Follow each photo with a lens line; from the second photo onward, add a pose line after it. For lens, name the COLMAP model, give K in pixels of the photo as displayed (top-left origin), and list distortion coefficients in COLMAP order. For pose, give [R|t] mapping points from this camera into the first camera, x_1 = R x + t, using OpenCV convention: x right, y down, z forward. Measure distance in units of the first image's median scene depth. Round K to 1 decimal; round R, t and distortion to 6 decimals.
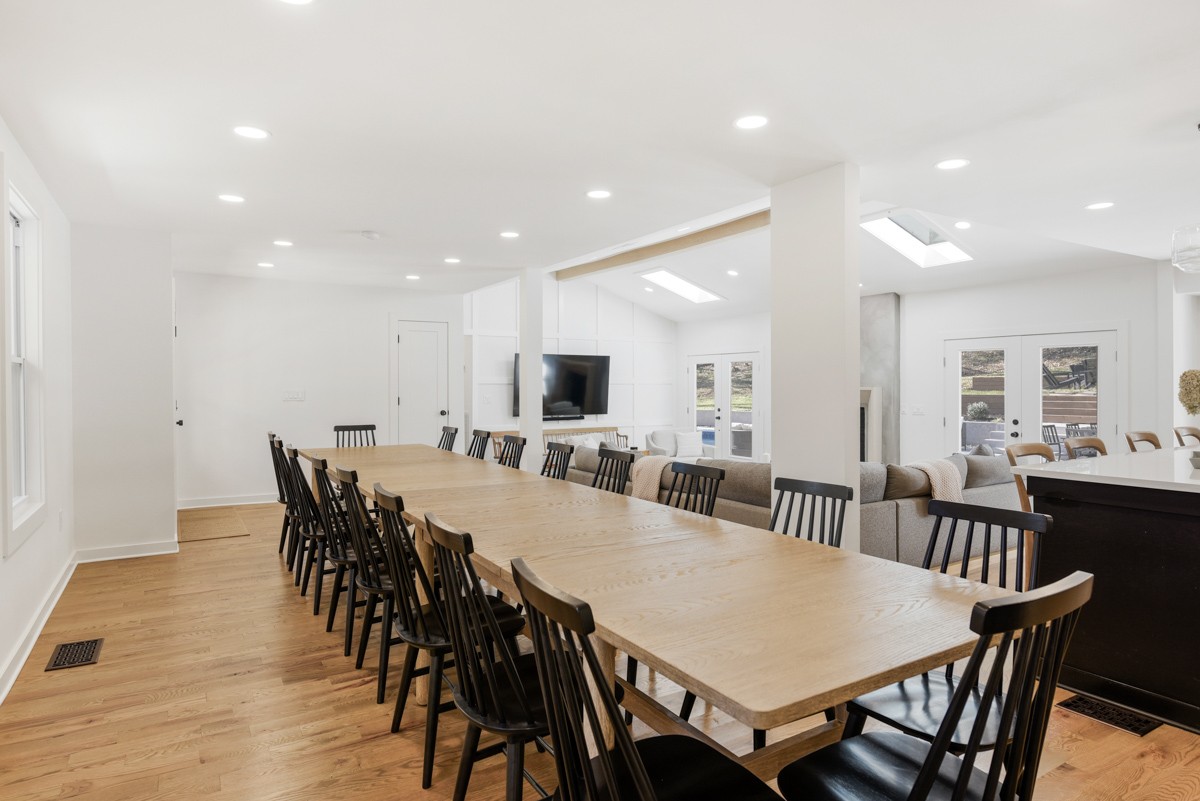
lens RADIAL K [[674.6, 0, 600.0], [0, 674.6, 389.0], [0, 0, 1]] dist [-0.009346, -0.001422]
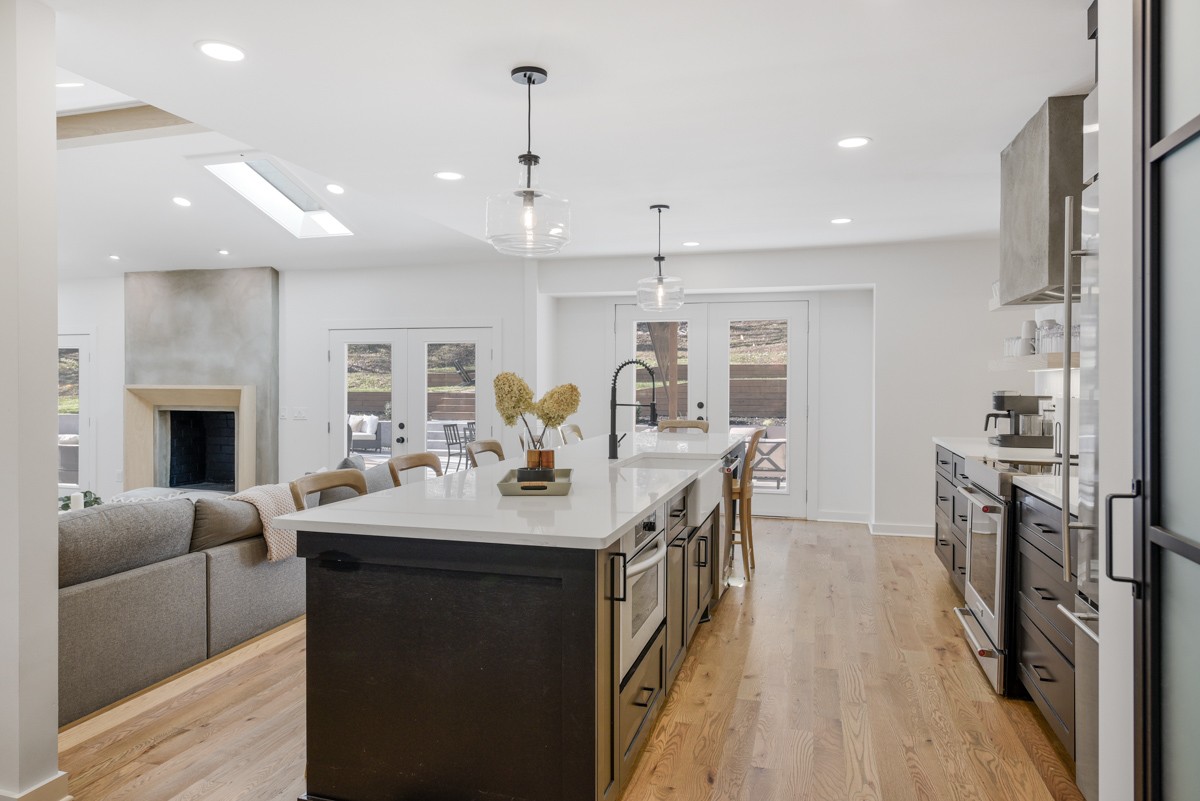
lens RADIAL K [[674.6, 0, 600.5], [0, 674.6, 394.0], [0, 0, 1]] dist [-0.009346, -0.001422]
pose [[0.746091, -0.009811, 0.665771, 0.223180], [-0.002444, 0.999844, 0.017472, -0.008923], [-0.665839, -0.014663, 0.745951, 0.163690]]
